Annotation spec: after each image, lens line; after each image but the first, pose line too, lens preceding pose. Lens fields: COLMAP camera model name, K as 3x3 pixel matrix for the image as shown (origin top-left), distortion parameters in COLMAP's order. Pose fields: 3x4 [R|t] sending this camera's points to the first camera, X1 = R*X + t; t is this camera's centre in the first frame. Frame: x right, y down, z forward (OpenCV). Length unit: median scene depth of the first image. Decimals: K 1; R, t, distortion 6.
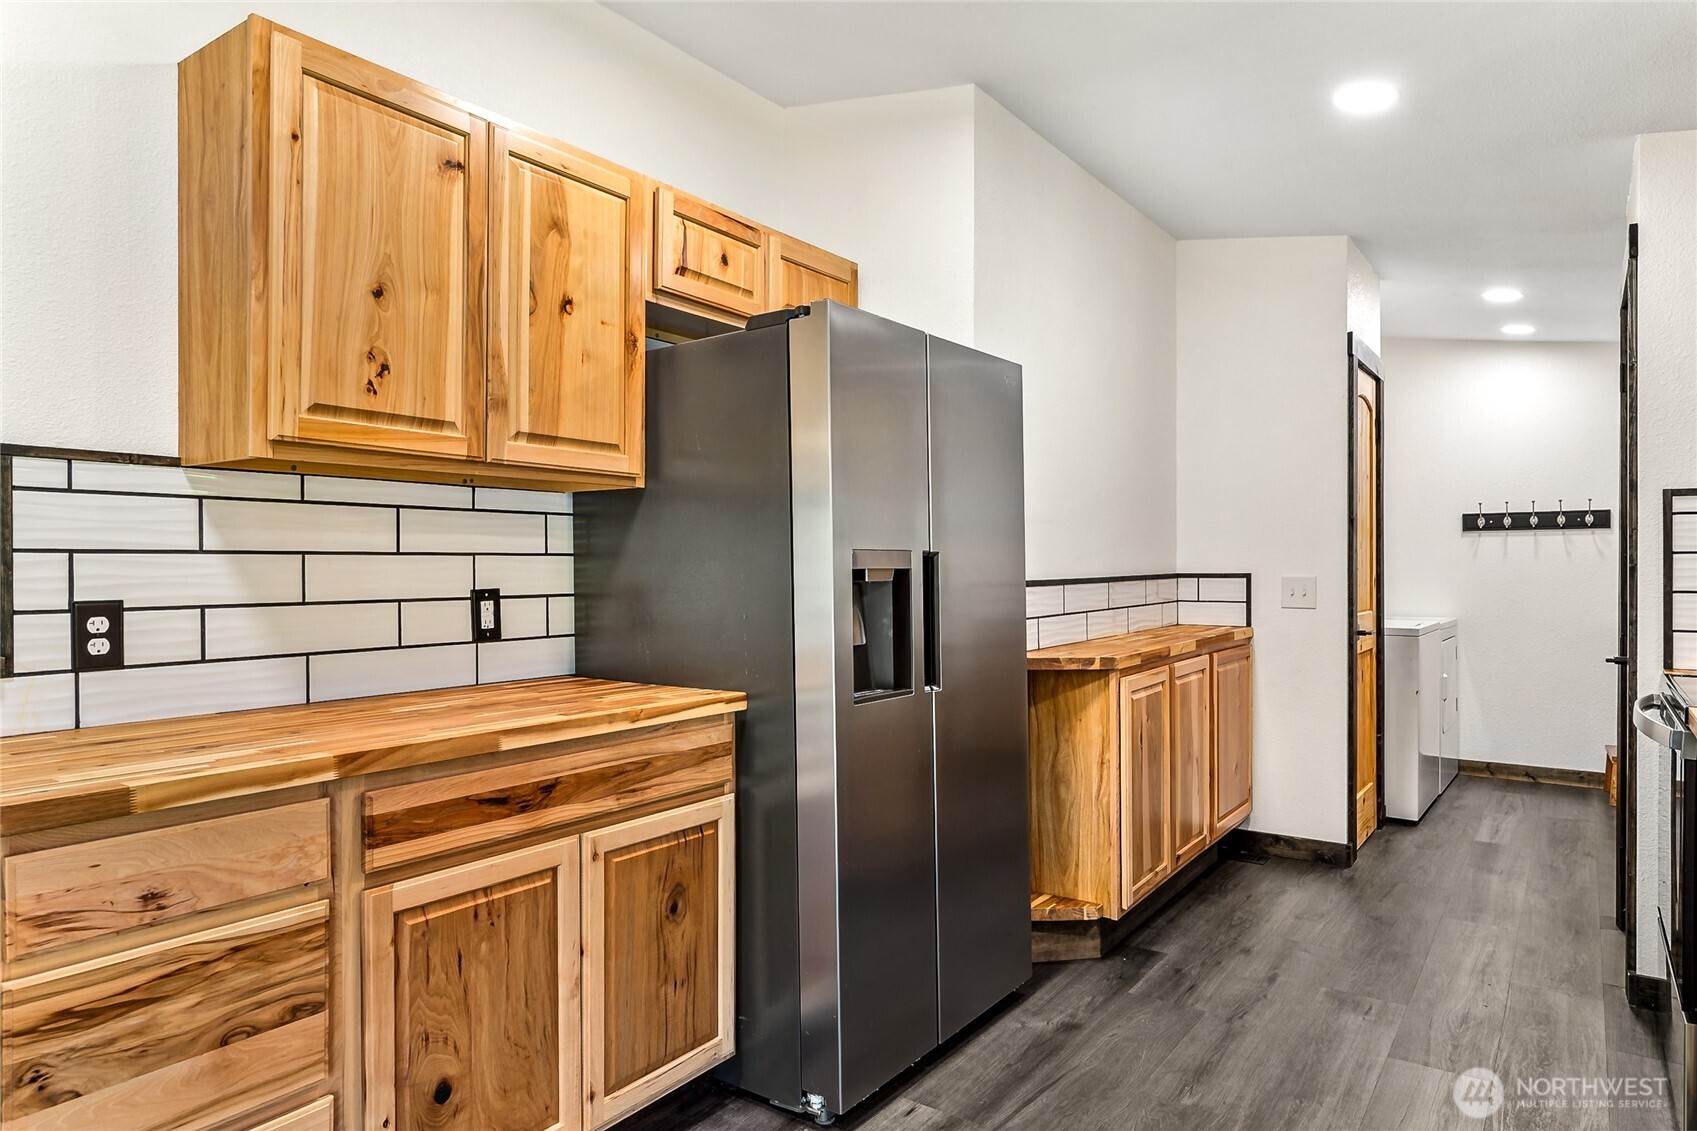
lens RADIAL K [[1039.8, 0, 851.4], [0, 1039.8, 566.7], [0, 0, 1]] dist [0.001081, -0.000109]
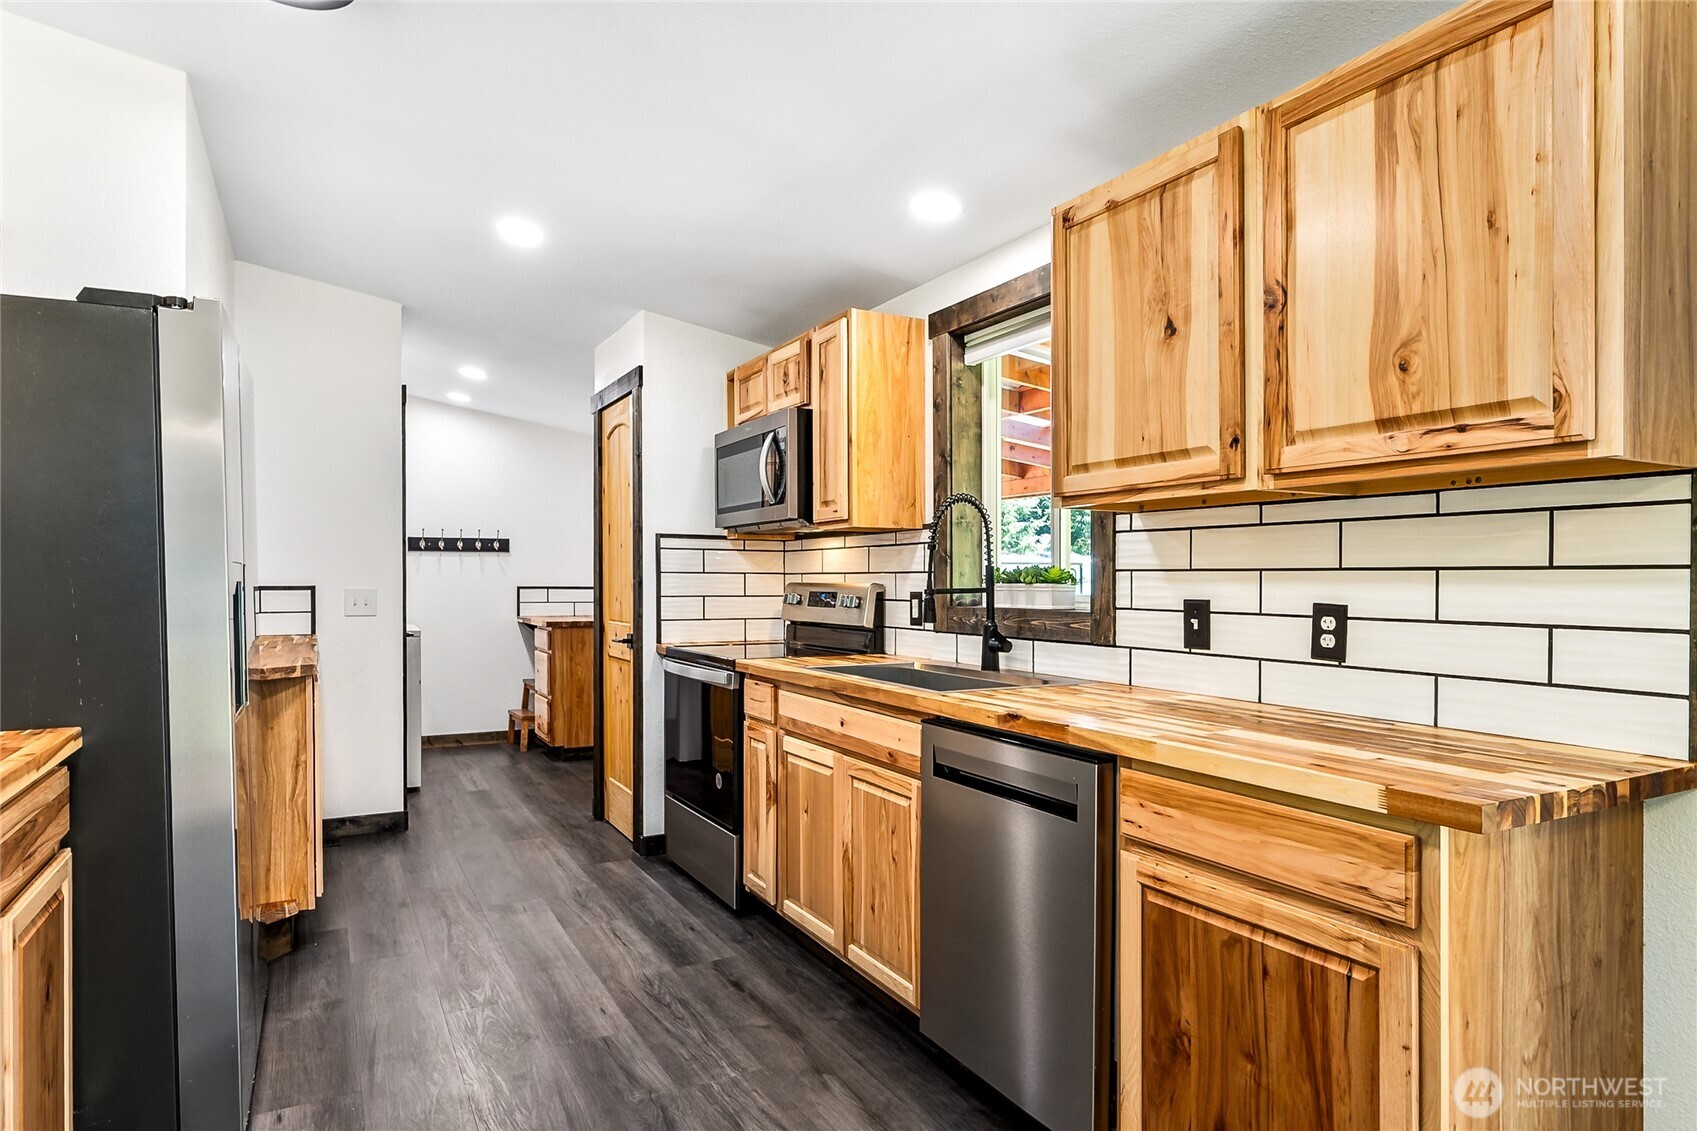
lens RADIAL K [[964.7, 0, 849.2], [0, 964.7, 568.7], [0, 0, 1]] dist [0.000706, -0.000932]
pose [[0.438064, 0.013284, 0.898846, -0.256158], [-0.003460, 0.999908, -0.013091, -0.000050], [-0.898937, 0.002625, 0.438070, 0.041627]]
